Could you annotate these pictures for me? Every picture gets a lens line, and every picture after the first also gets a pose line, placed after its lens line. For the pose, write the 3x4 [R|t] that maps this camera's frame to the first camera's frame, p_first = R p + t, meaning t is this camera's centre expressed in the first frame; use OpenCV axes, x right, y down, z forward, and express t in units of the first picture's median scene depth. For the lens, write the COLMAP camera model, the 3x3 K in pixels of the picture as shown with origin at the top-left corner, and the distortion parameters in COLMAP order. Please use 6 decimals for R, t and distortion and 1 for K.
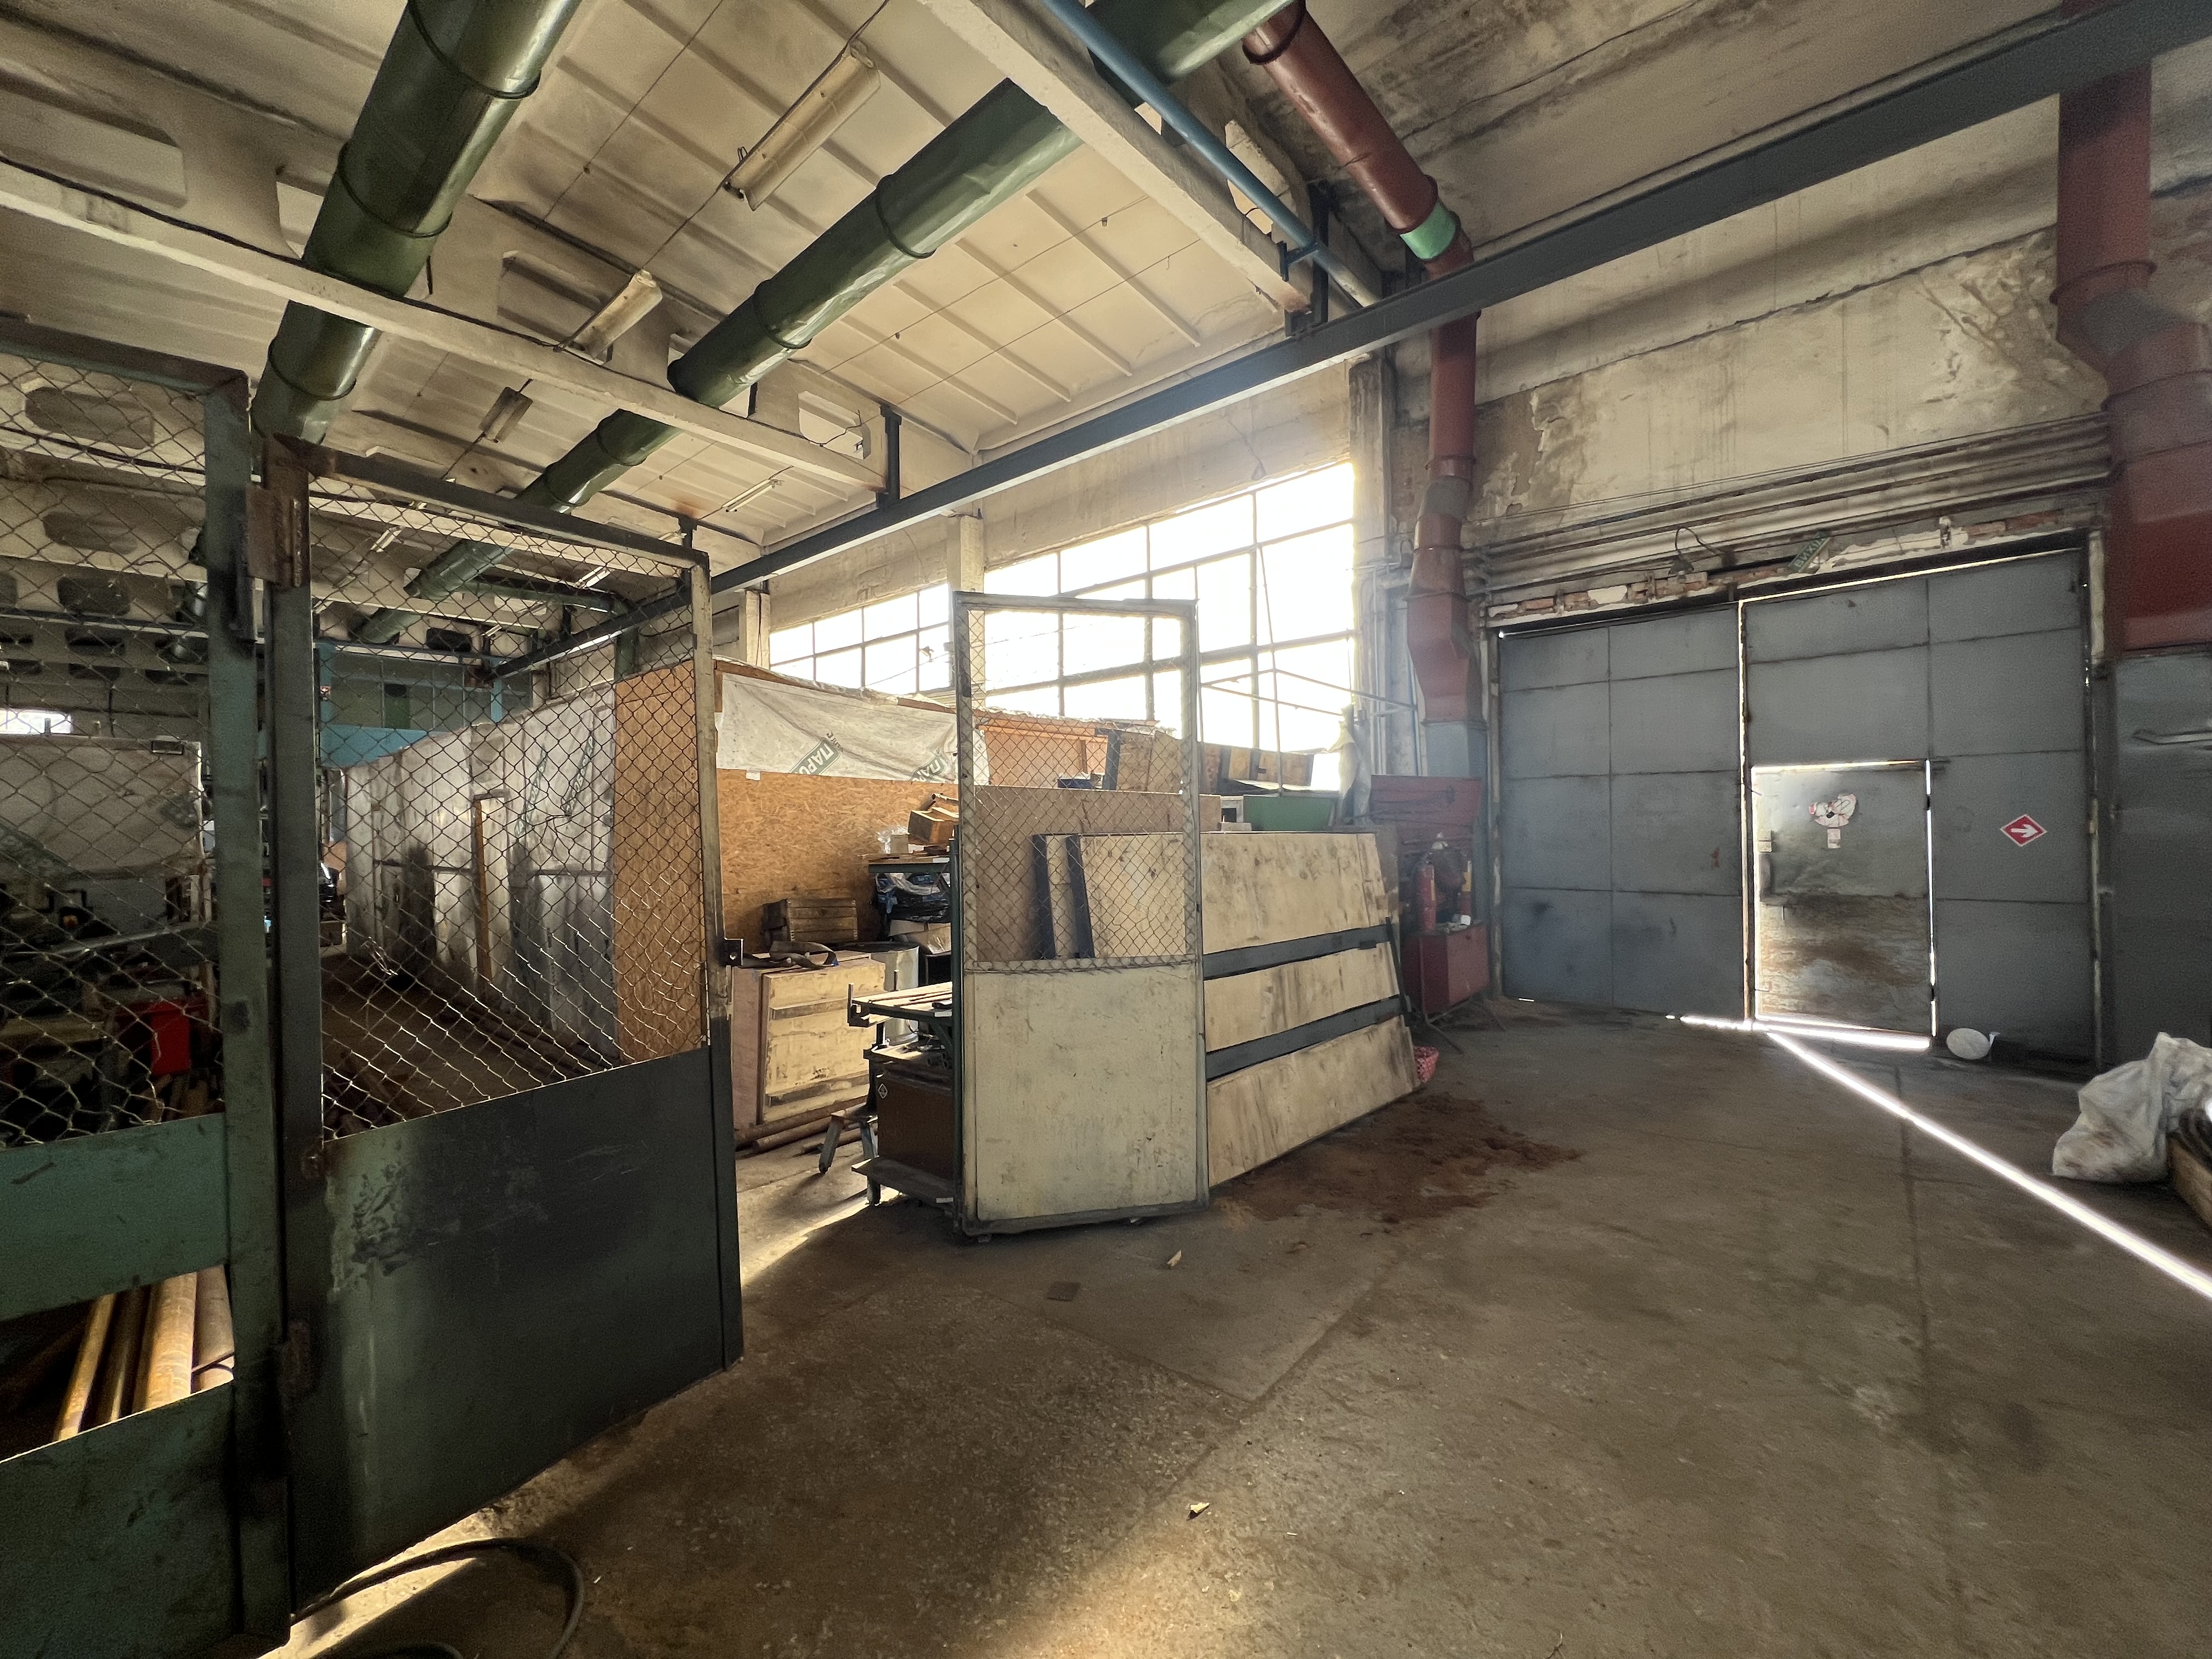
lens RADIAL K [[884.2, 0, 1106.8], [0, 884.2, 823.4], [0, 0, 1]] dist [-0.001767, 0.000529]
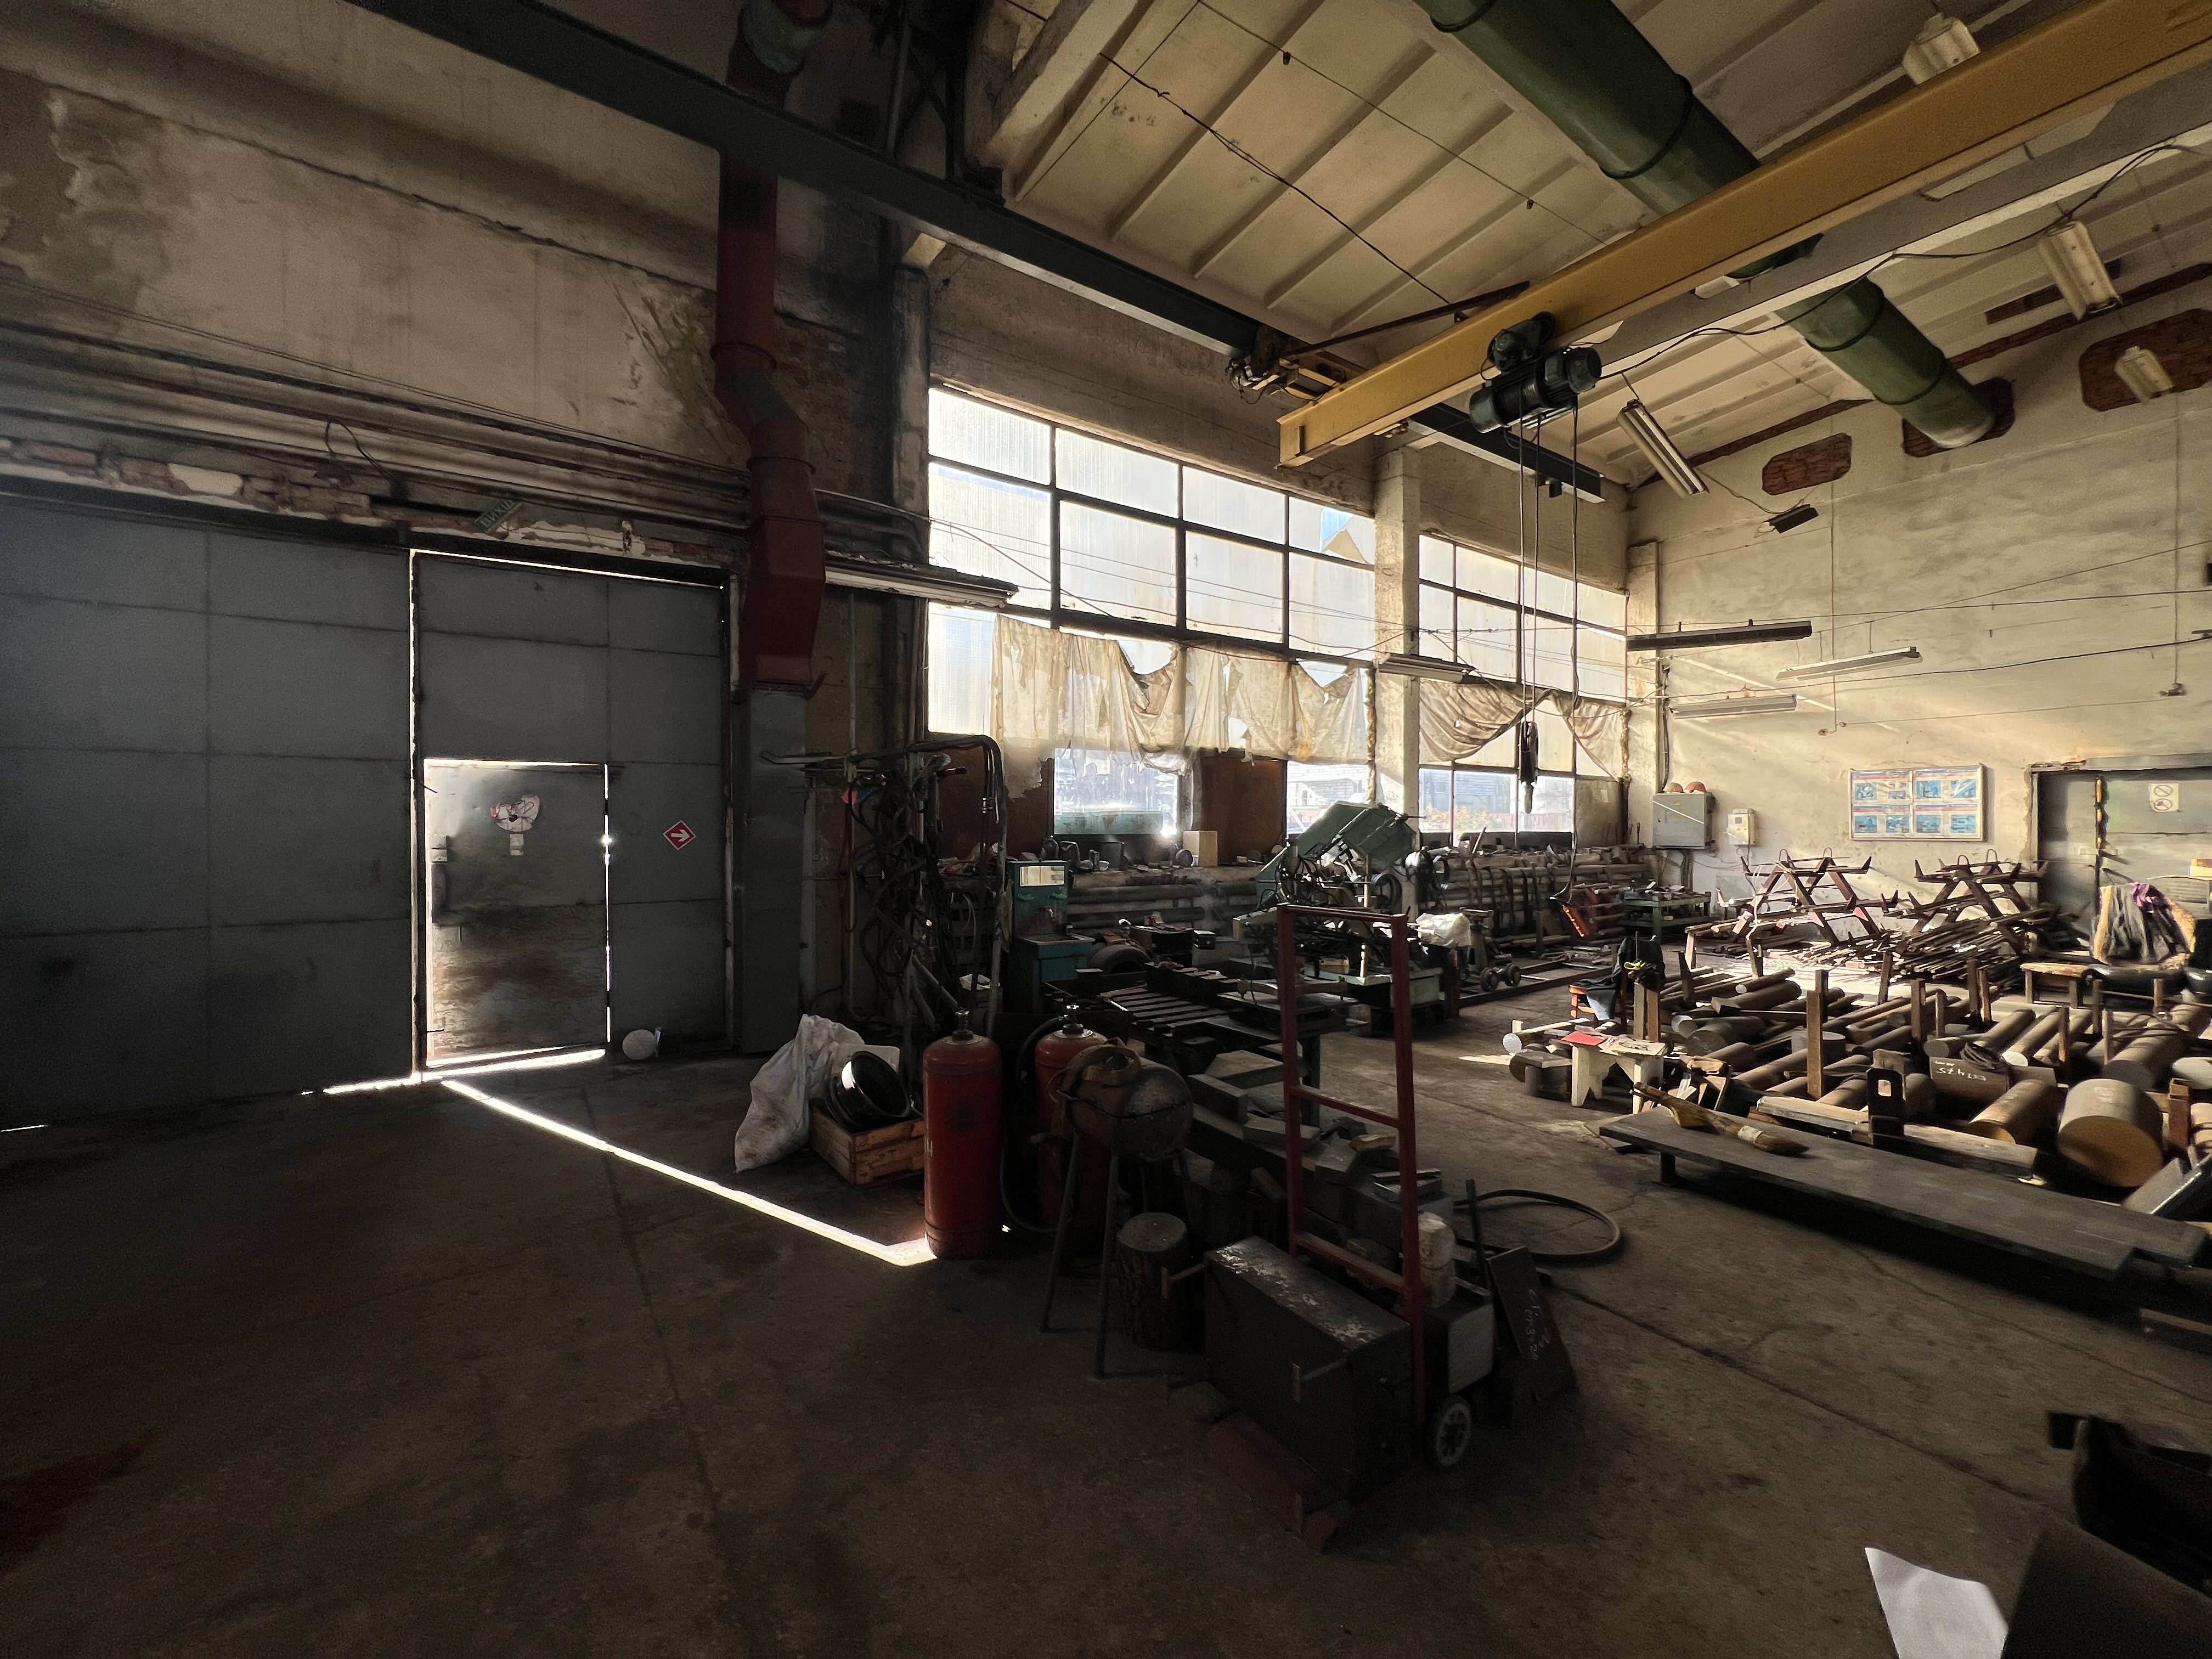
lens RADIAL K [[884.2, 0, 1106.8], [0, 884.2, 823.4], [0, 0, 1]] dist [-0.001767, 0.000529]
pose [[0.251363, 0.005281, 0.967878, 0.122496], [-0.007940, 0.999963, -0.003394, -0.006882], [-0.967860, -0.006832, 0.251396, 0.225204]]
